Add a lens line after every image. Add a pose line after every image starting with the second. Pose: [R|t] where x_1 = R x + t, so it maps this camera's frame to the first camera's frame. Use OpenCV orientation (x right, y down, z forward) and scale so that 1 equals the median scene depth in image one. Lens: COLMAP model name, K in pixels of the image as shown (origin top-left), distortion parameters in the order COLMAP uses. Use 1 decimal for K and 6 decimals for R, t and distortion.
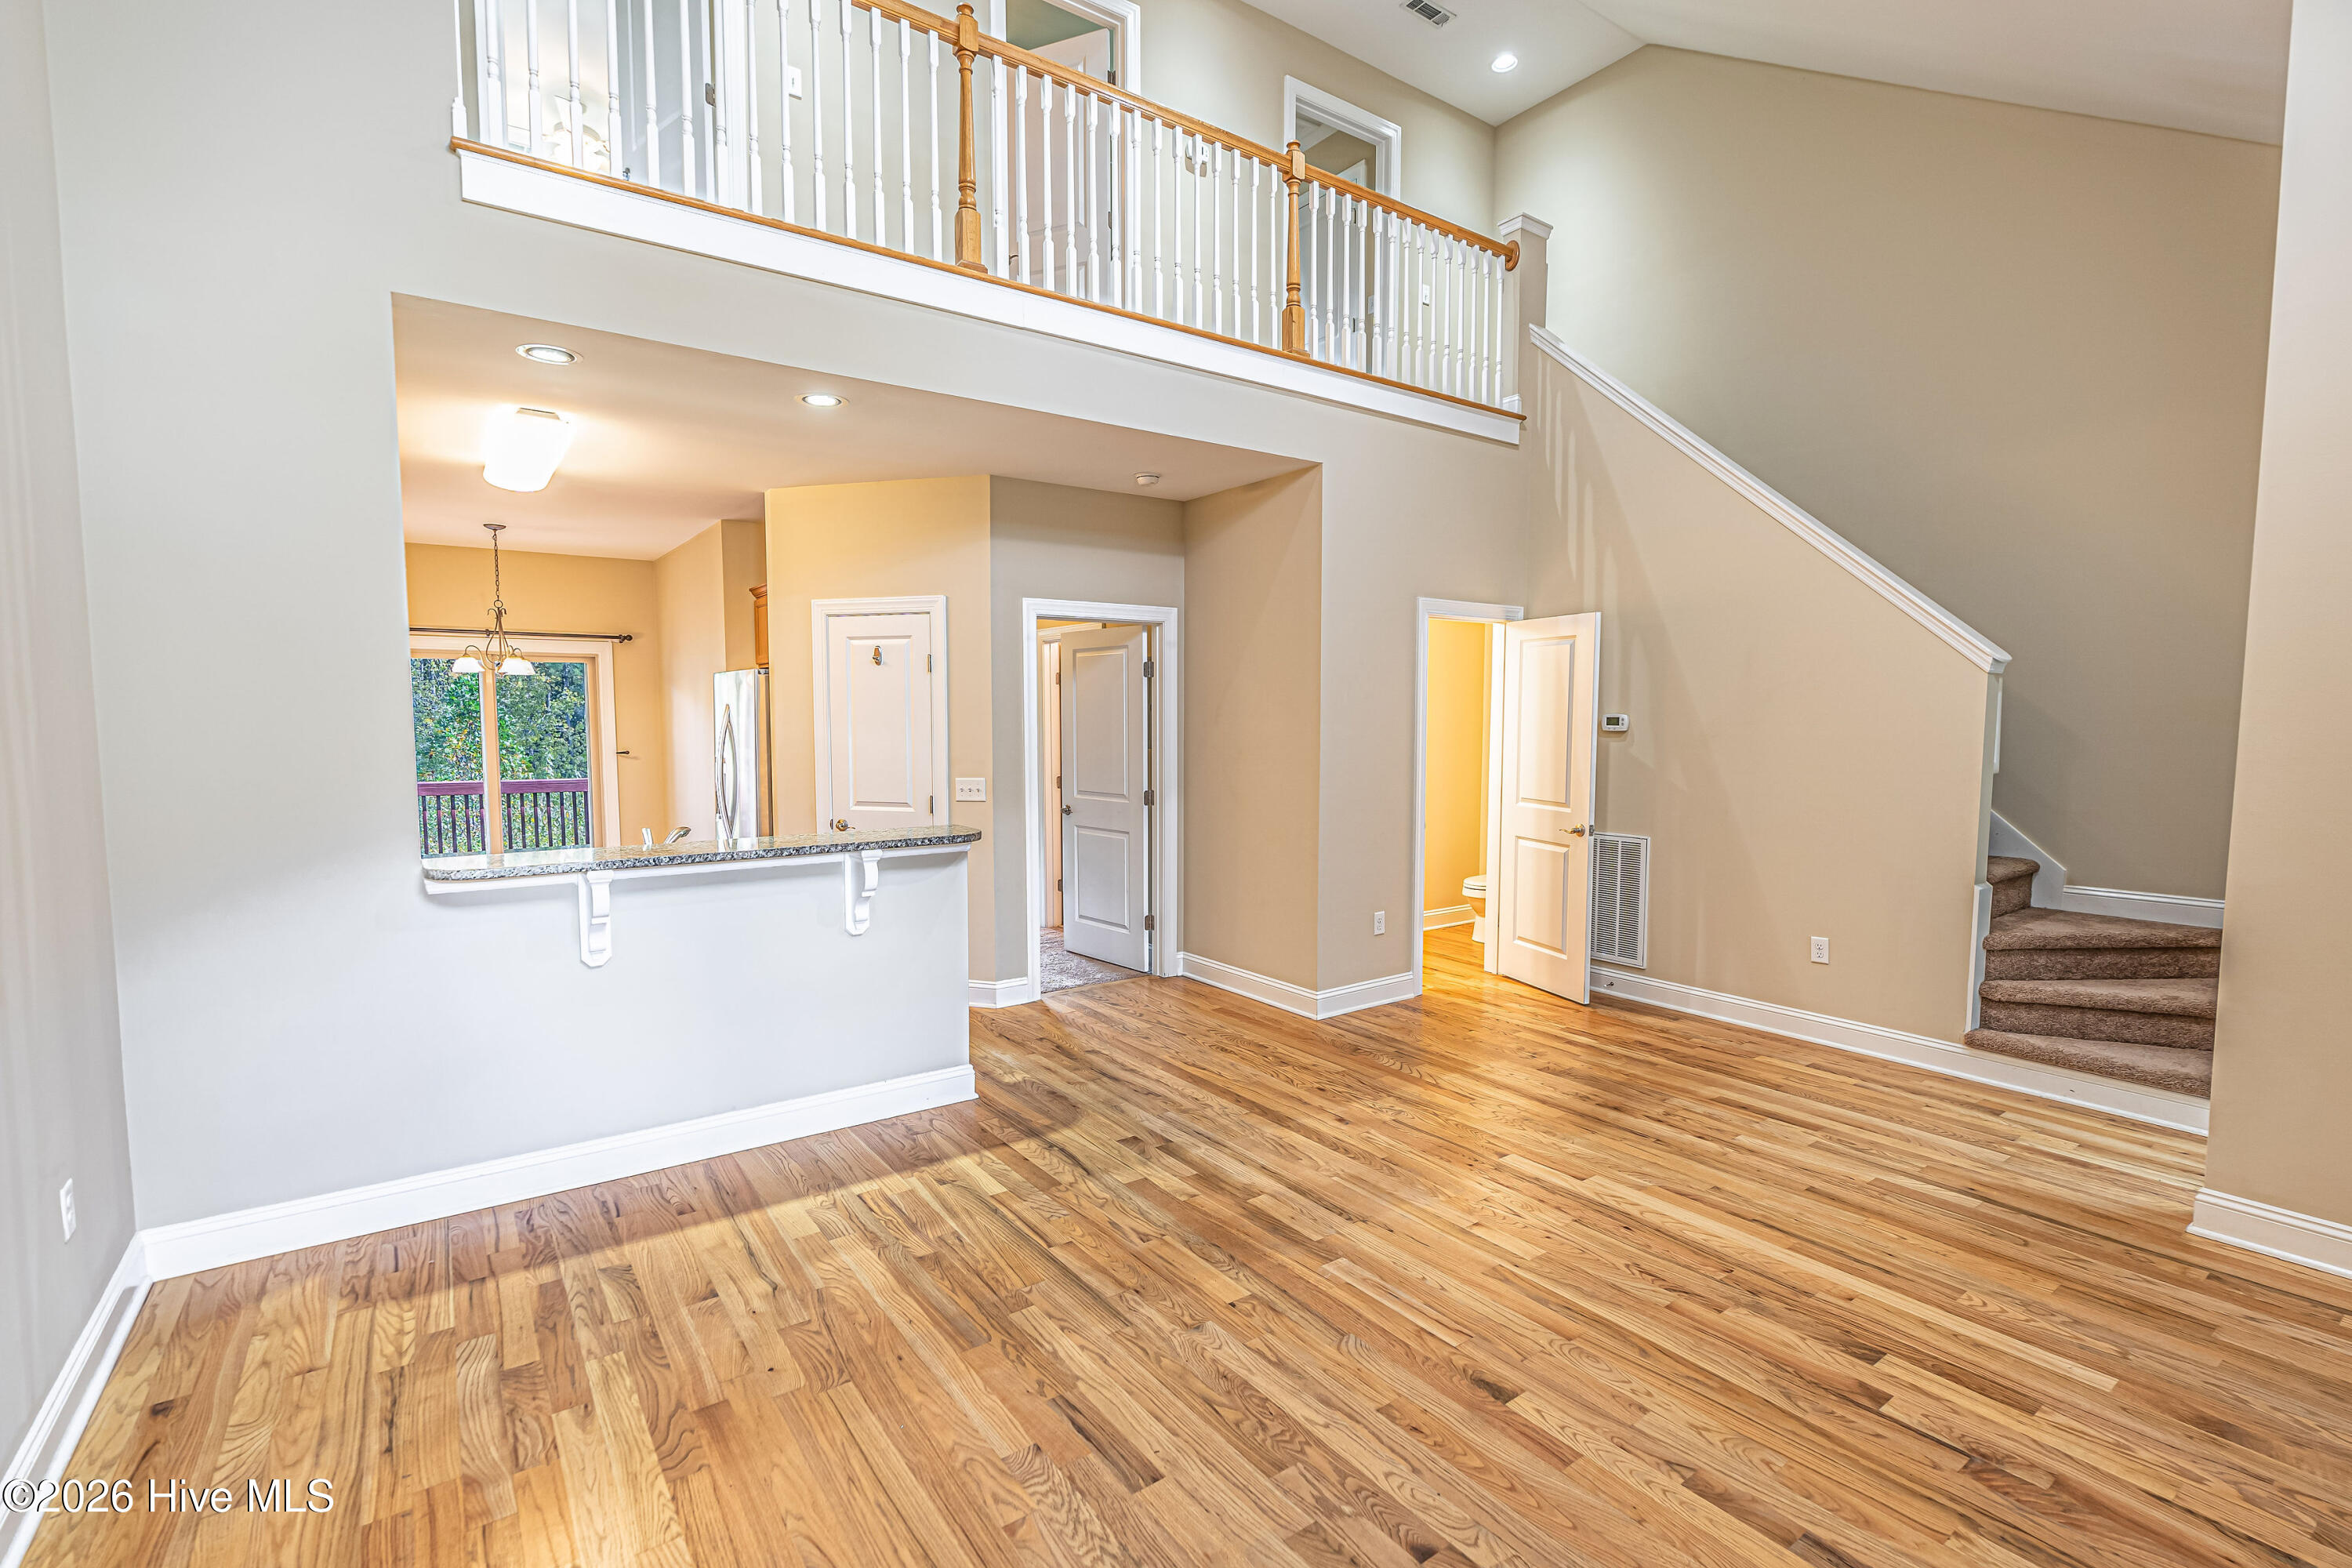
lens RADIAL K [[1061.2, 0, 1168.1], [0, 1061.2, 789.7], [0, 0, 1]] dist [-0.003101, 0.002200]
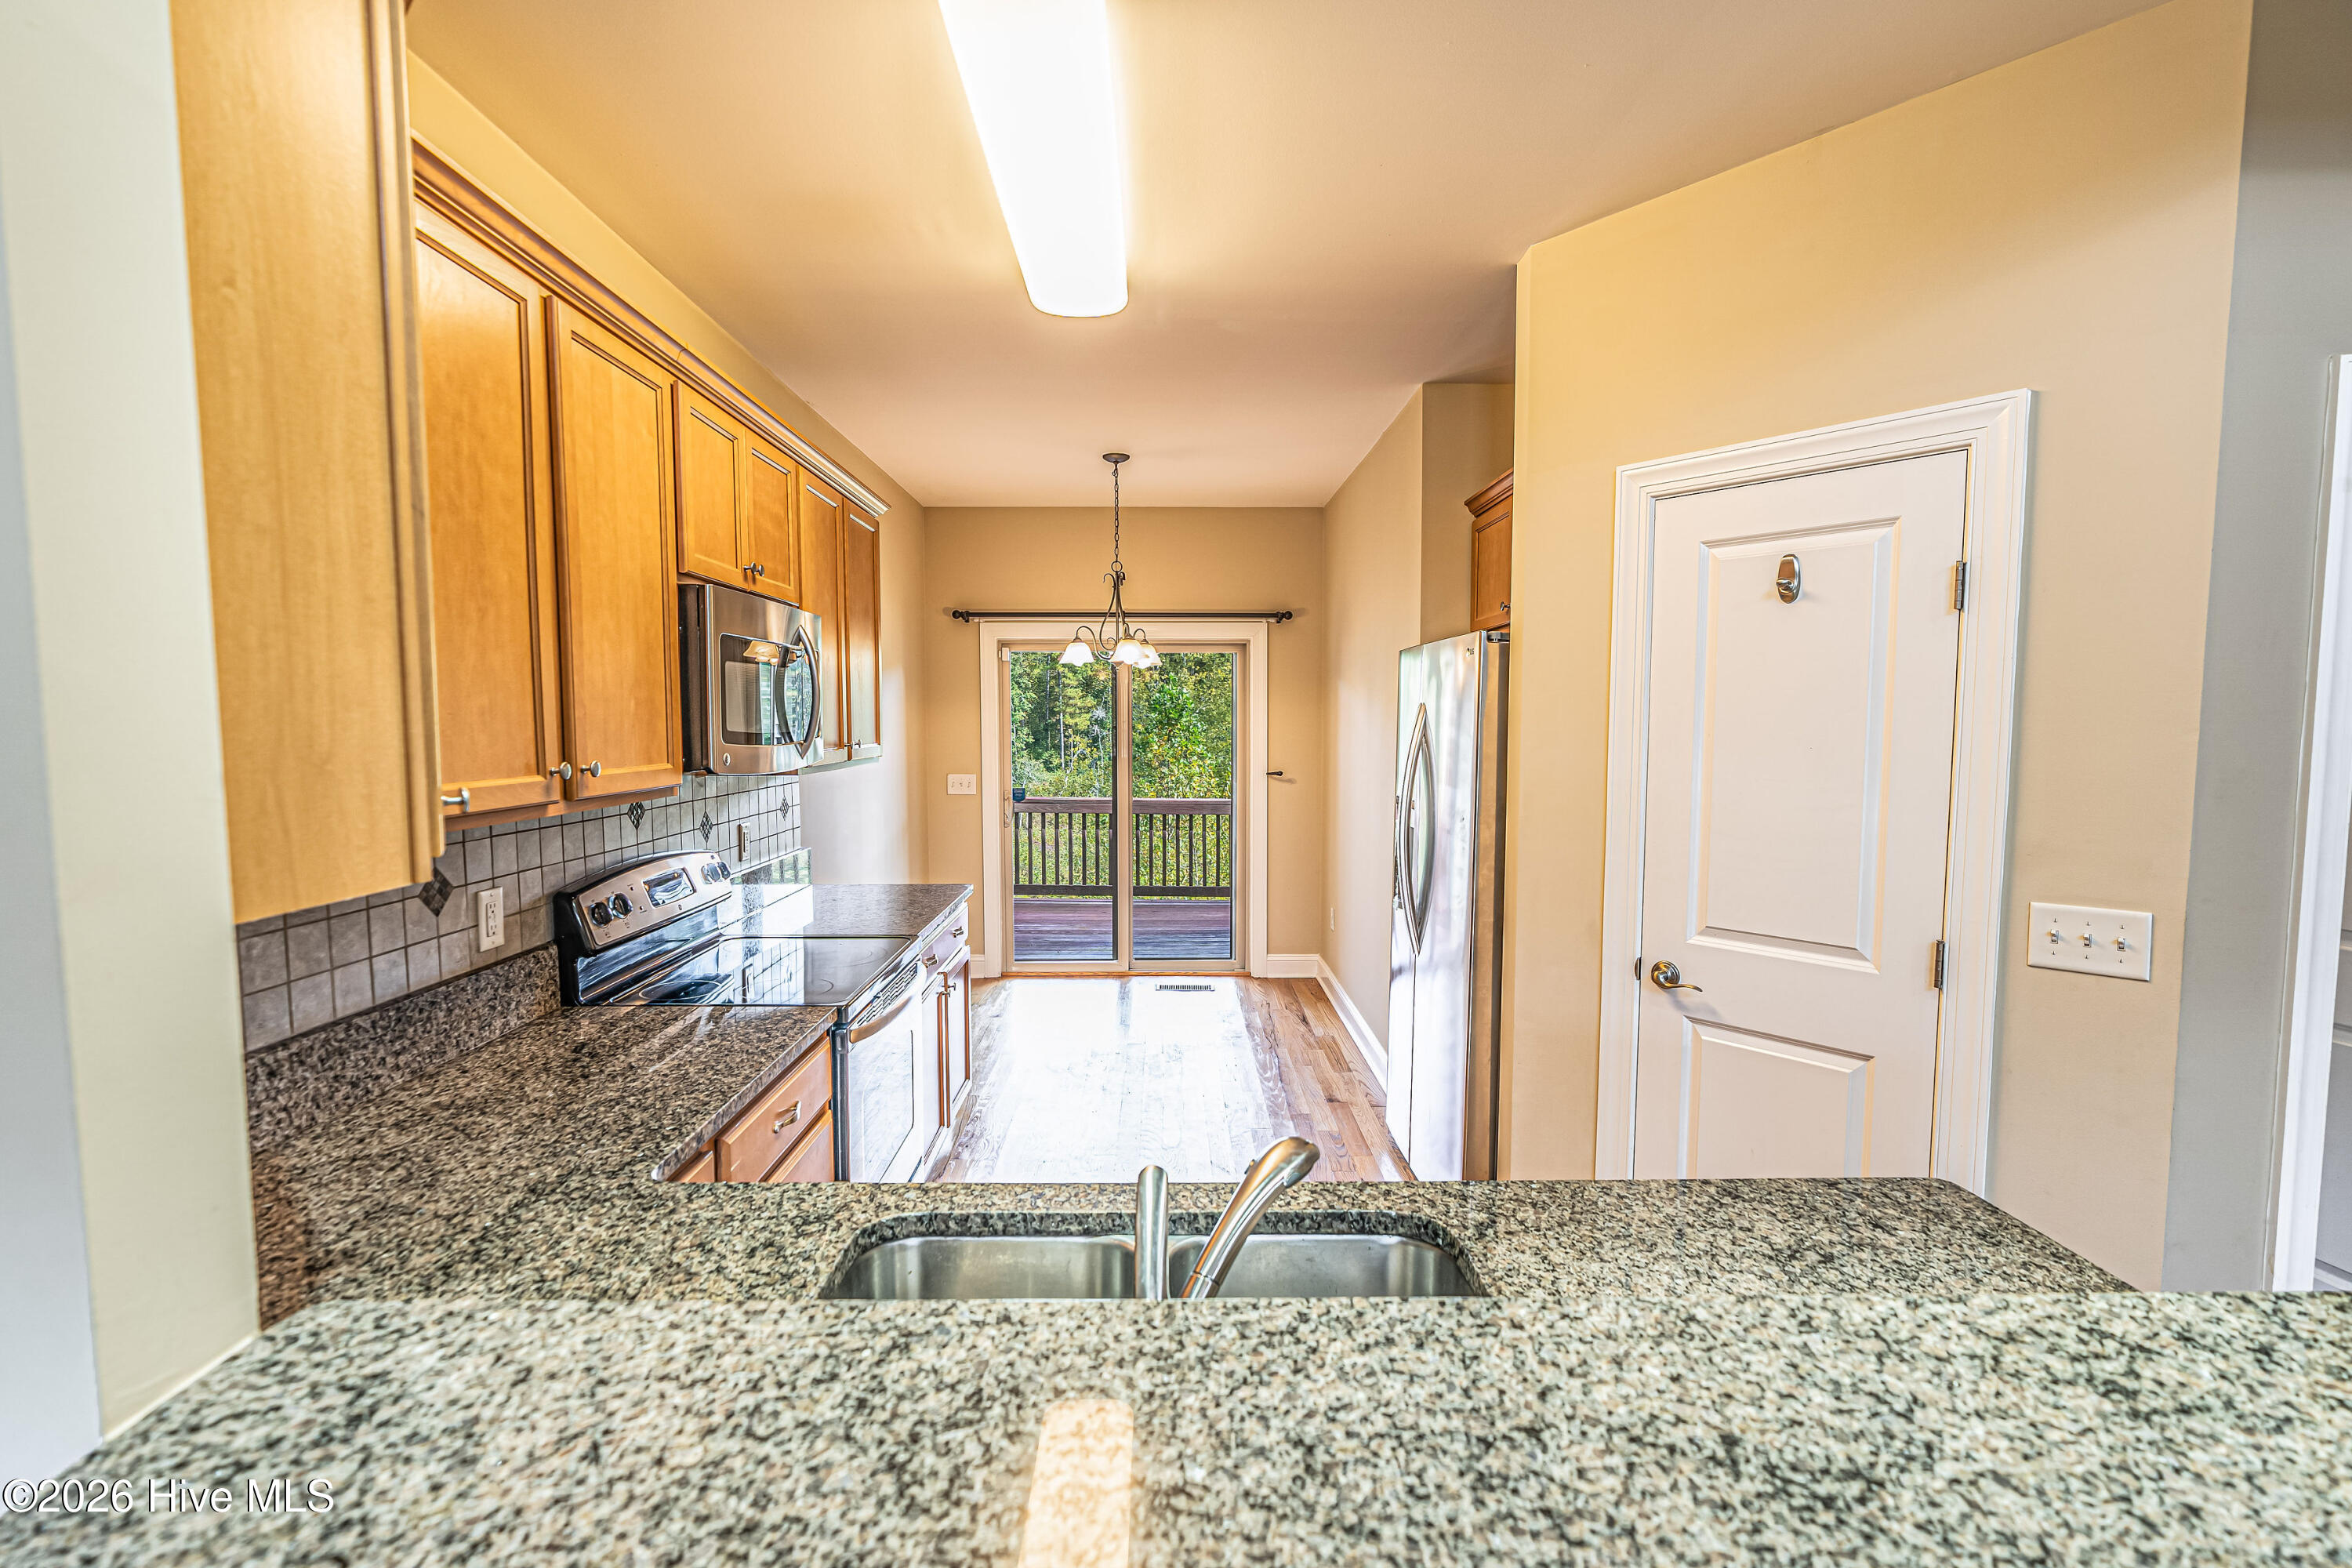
lens RADIAL K [[1061.2, 0, 1171.8], [0, 1061.2, 791.1], [0, 0, 1]] dist [-0.003101, 0.002200]
pose [[0.822144, 0.034689, -0.568221, -0.197785], [-0.036216, 0.999307, 0.008606, -0.034013], [0.568126, 0.013503, 0.822831, 0.450602]]
